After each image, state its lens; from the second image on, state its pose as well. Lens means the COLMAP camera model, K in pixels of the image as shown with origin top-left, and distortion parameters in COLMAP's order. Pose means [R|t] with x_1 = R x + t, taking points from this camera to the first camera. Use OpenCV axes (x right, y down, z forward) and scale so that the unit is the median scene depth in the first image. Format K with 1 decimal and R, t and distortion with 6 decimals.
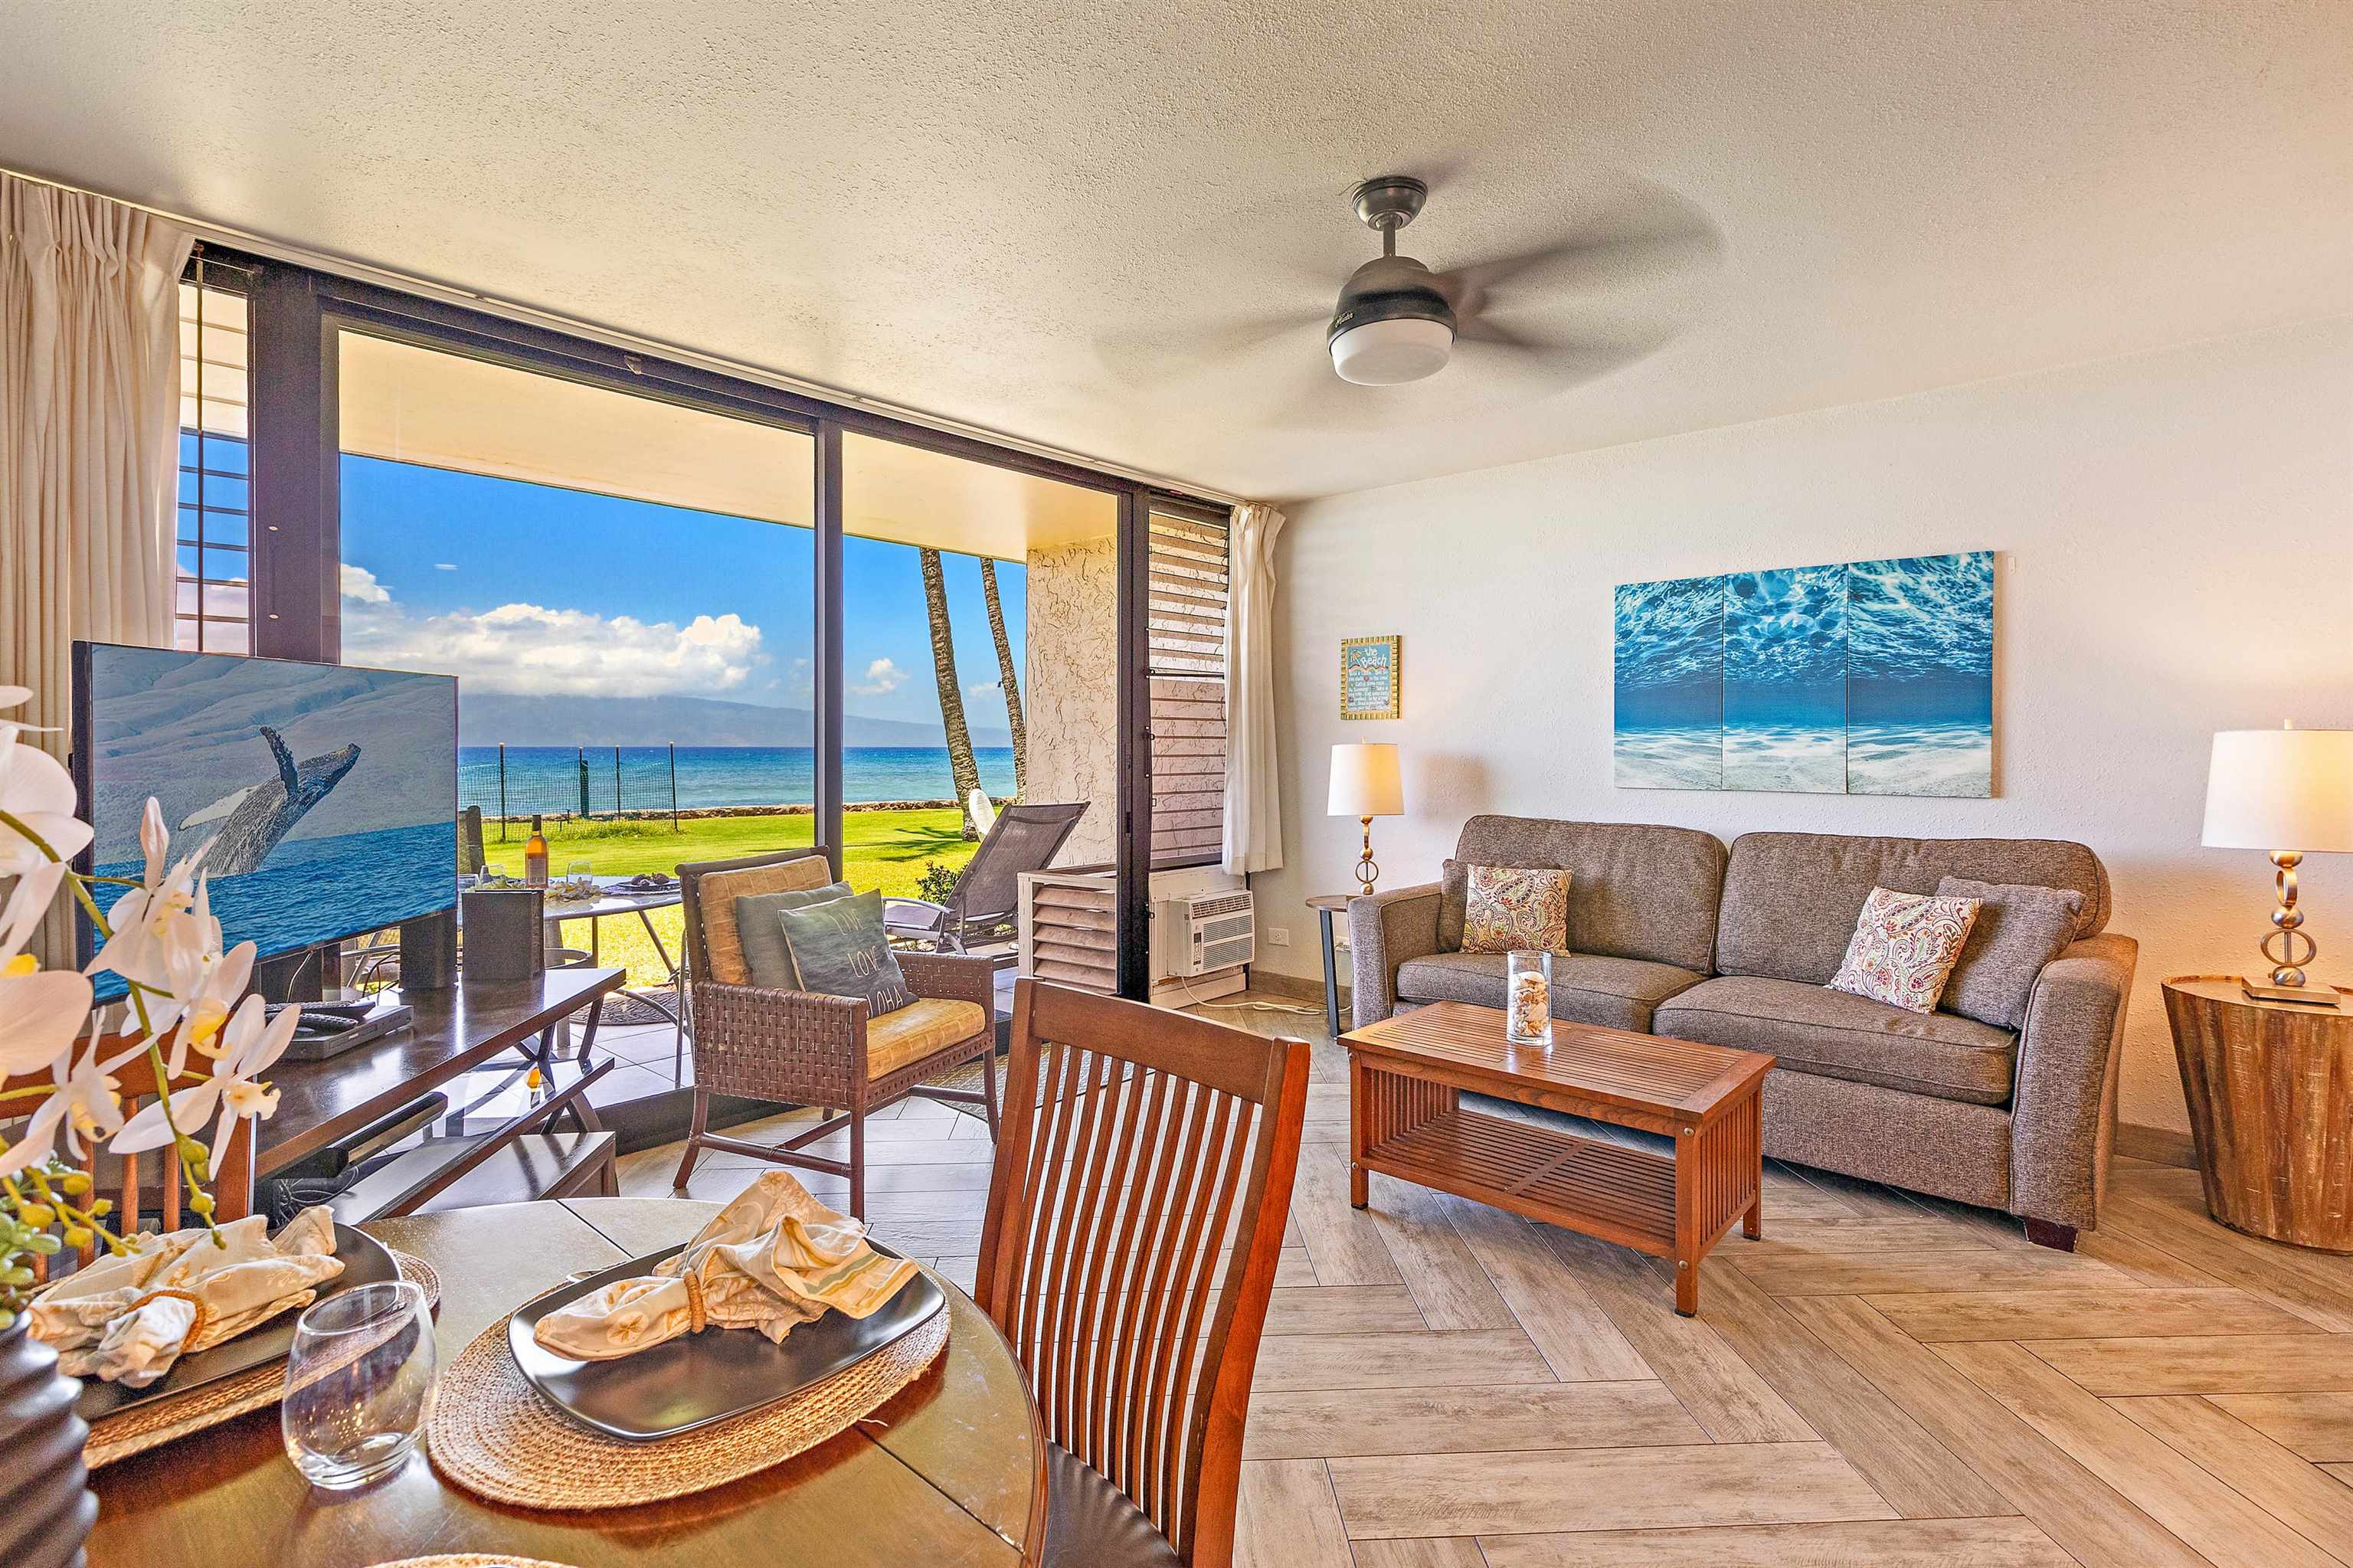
lens RADIAL K [[1107.8, 0, 1188.5], [0, 1107.8, 748.4], [0, 0, 1]] dist [0.001833, -0.002578]
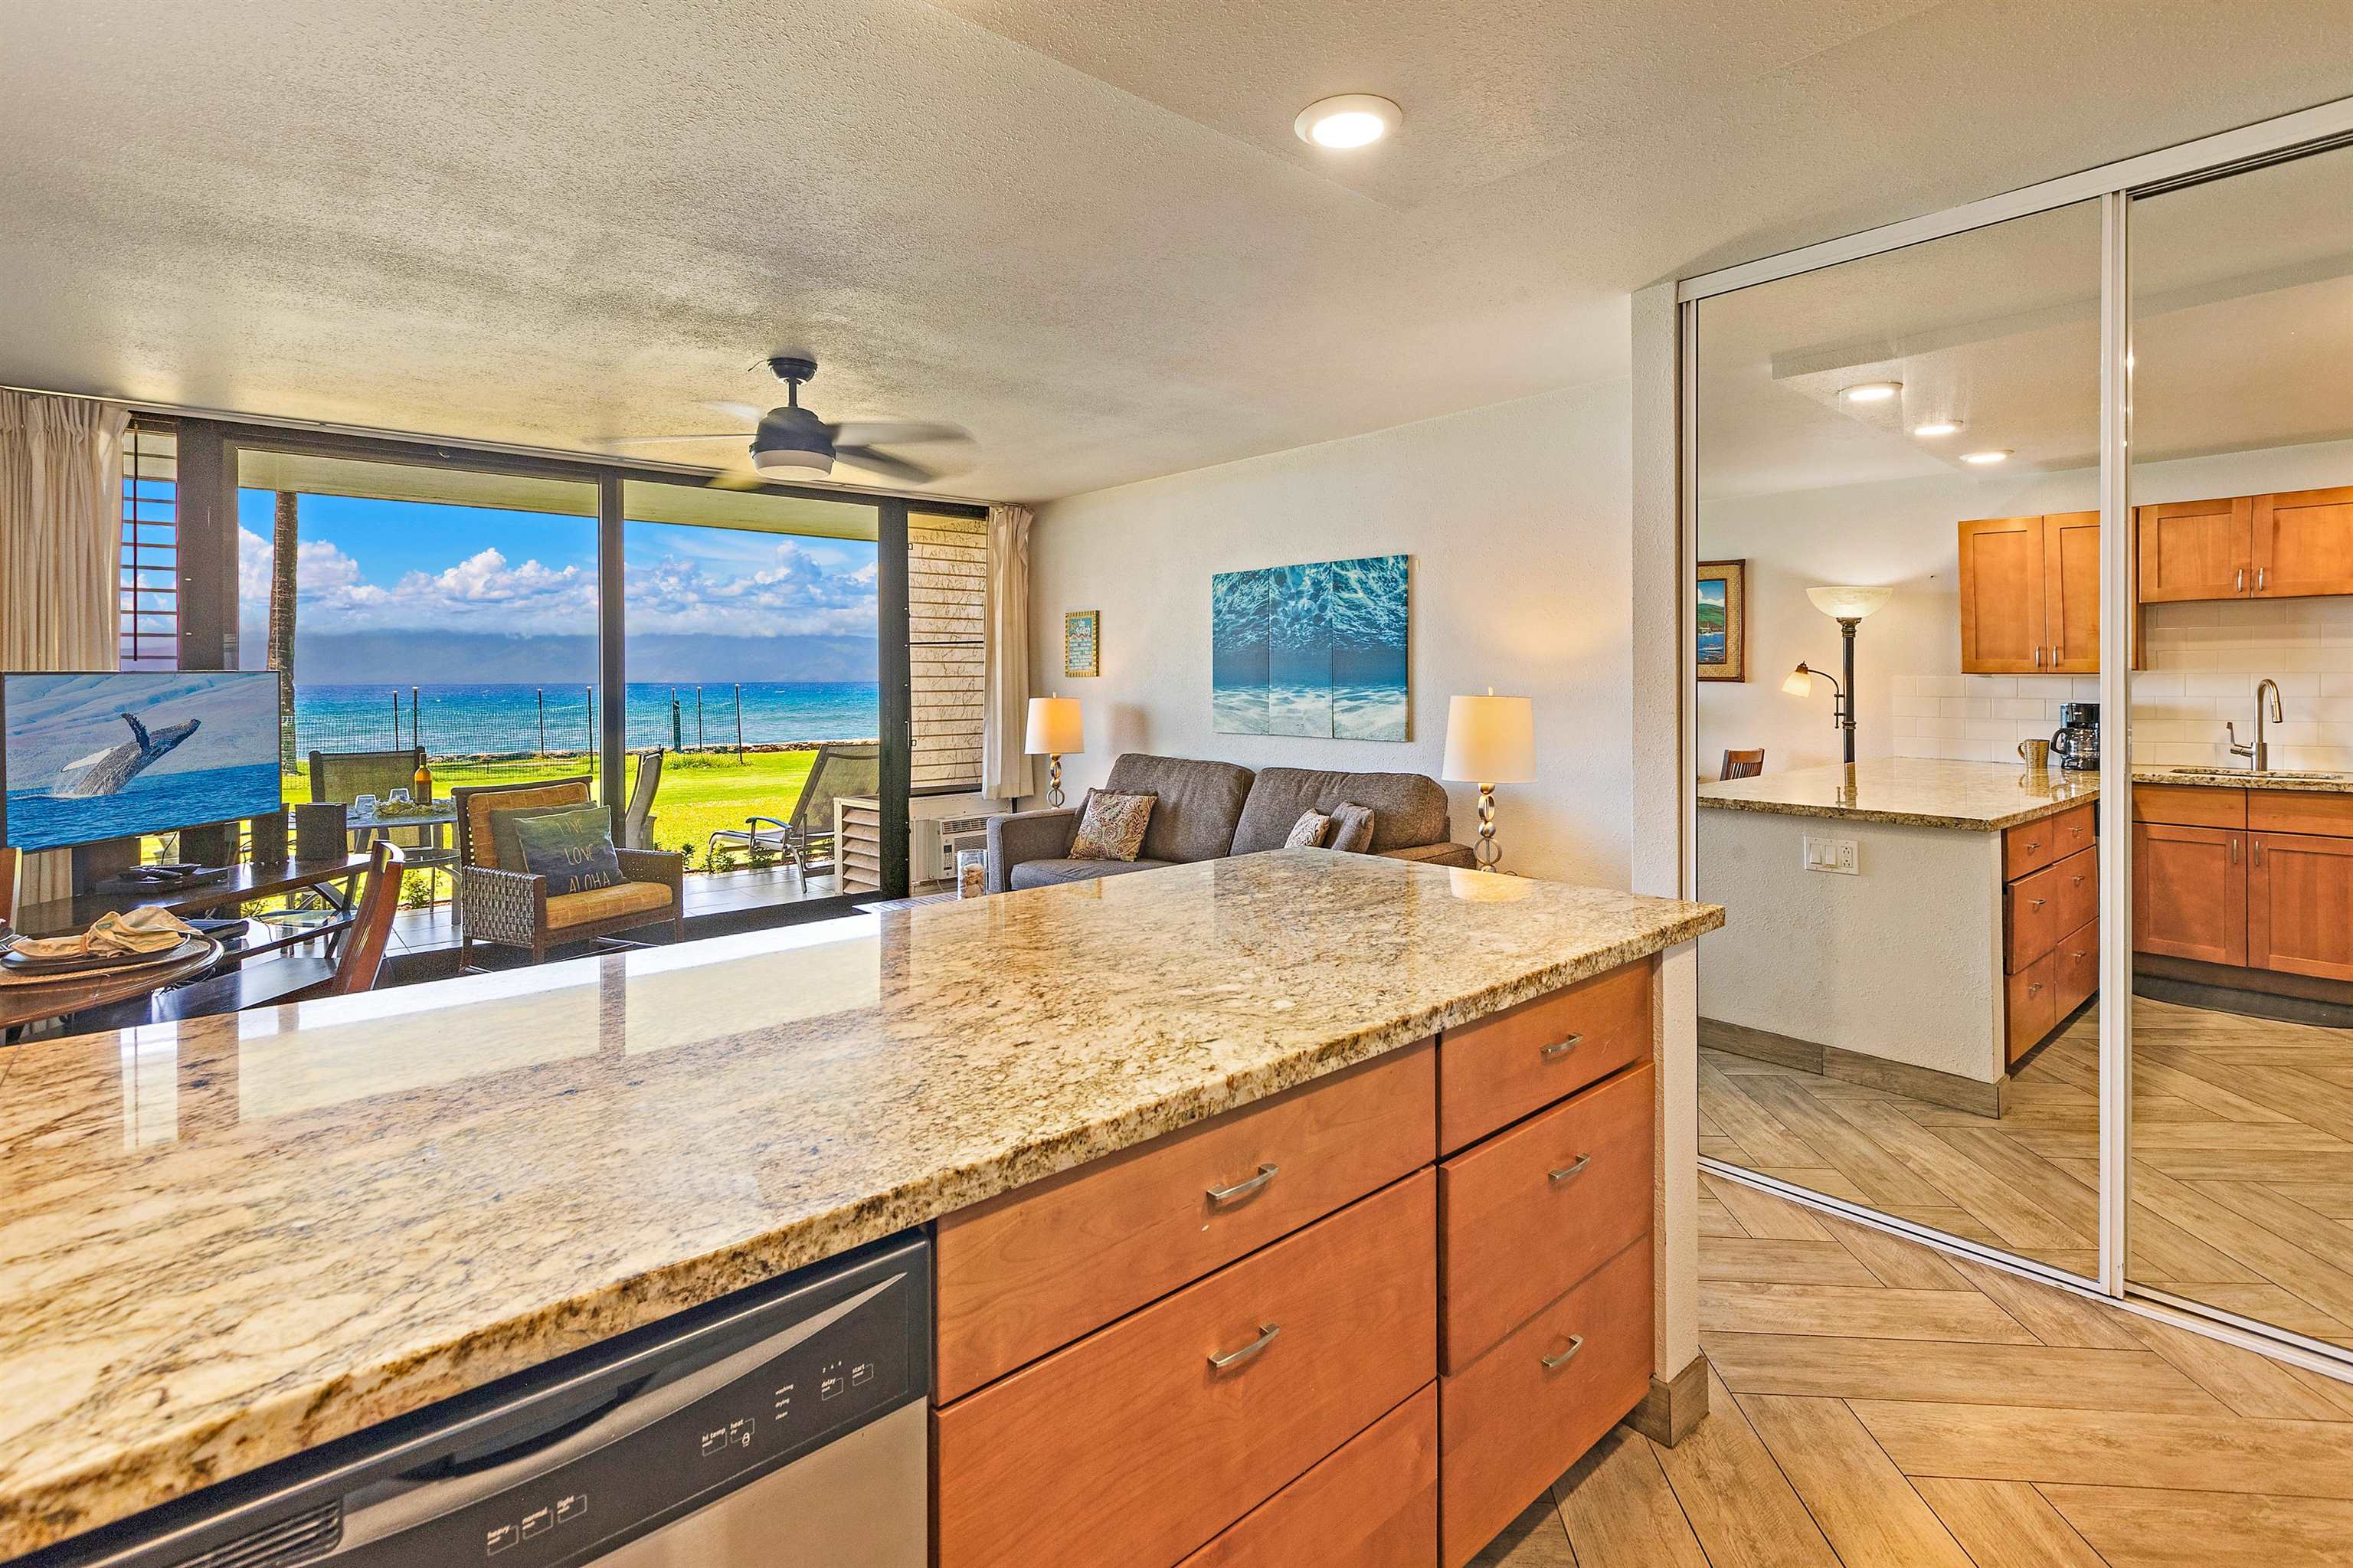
lens RADIAL K [[1107.8, 0, 1207.6], [0, 1107.8, 679.5], [0, 0, 1]] dist [0.001833, -0.002578]
pose [[0.993831, -0.009311, -0.110510, 0.604515], [0.009545, 0.999953, 0.001587, -0.032391], [0.110490, -0.002632, 0.993874, -0.322857]]
